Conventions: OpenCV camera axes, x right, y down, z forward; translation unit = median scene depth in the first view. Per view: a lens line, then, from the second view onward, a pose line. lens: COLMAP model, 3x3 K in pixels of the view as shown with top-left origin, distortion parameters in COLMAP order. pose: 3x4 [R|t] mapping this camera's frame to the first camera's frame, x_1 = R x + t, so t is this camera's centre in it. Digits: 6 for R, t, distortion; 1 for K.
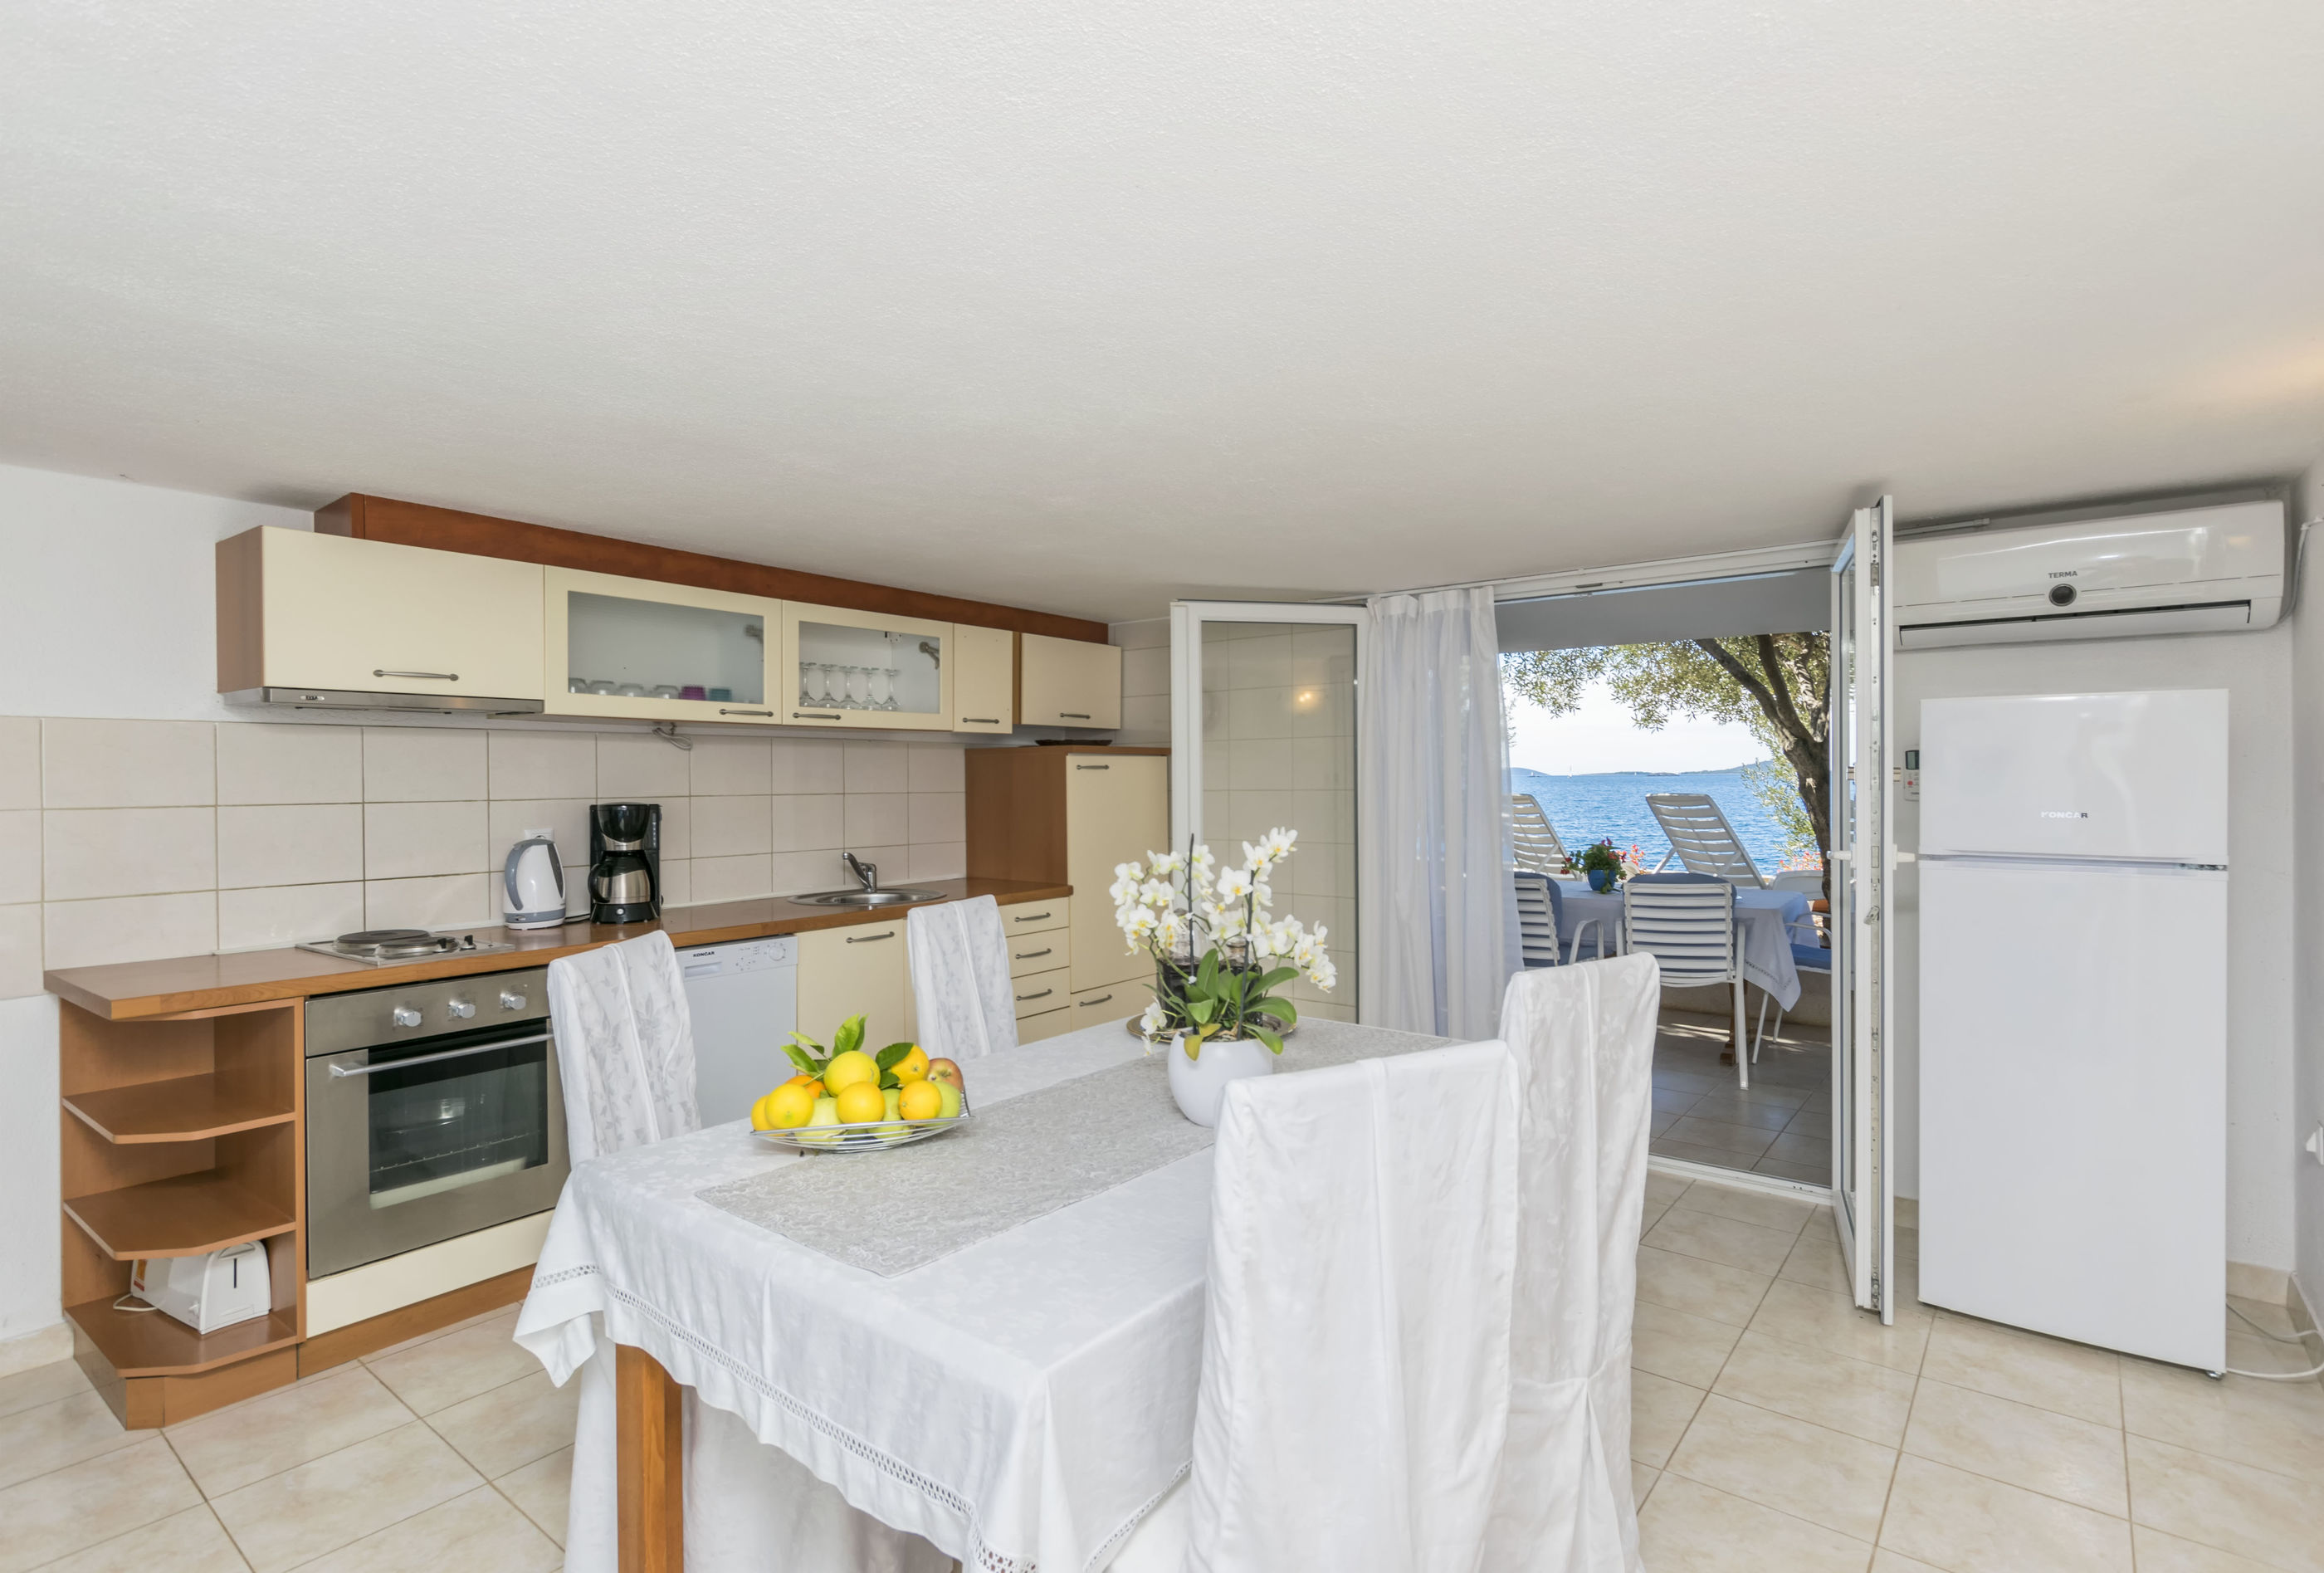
lens RADIAL K [[1151.3, 0, 1174.1], [0, 1151.3, 791.6], [0, 0, 1]] dist [-0.001413, -0.000241]
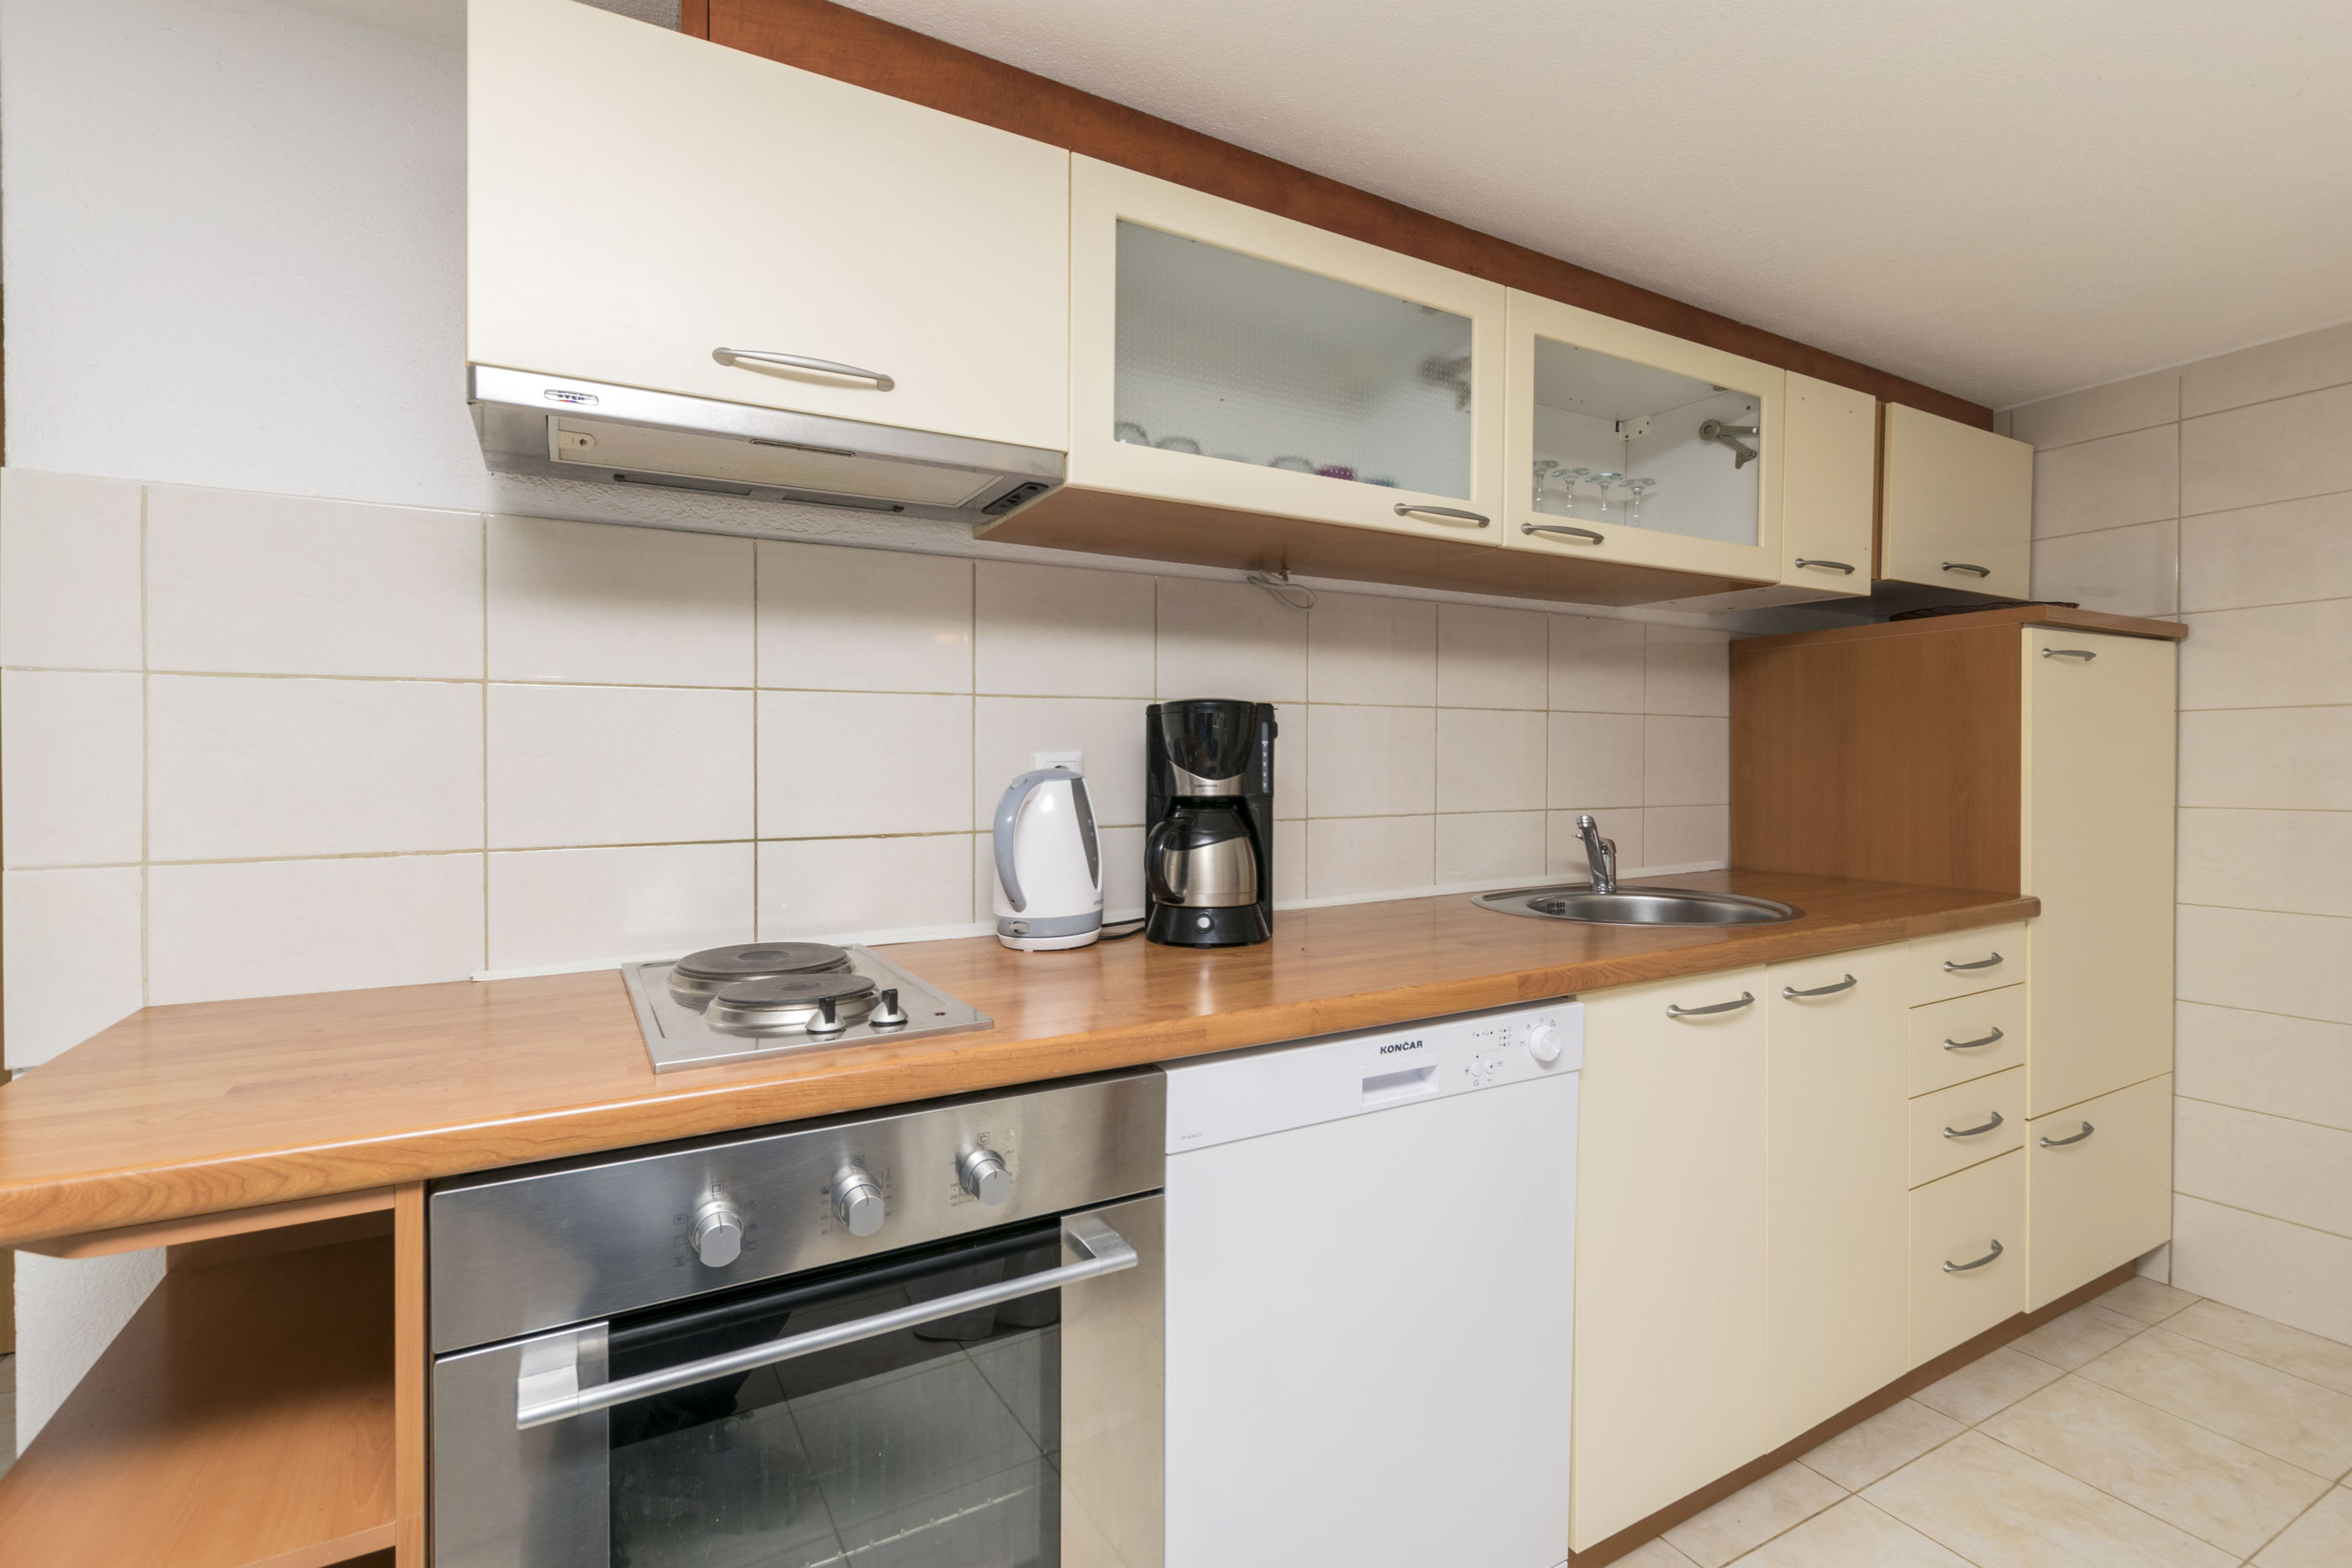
lens RADIAL K [[1070.5, 0, 1171.1], [0, 1070.5, 769.1], [0, 0, 1]] dist [-0.000680, -0.000109]
pose [[0.916133, 0.009494, -0.400762, -0.309695], [-0.009665, 0.999952, 0.001595, 0.038824], [0.400757, 0.002412, 0.916181, 0.574099]]
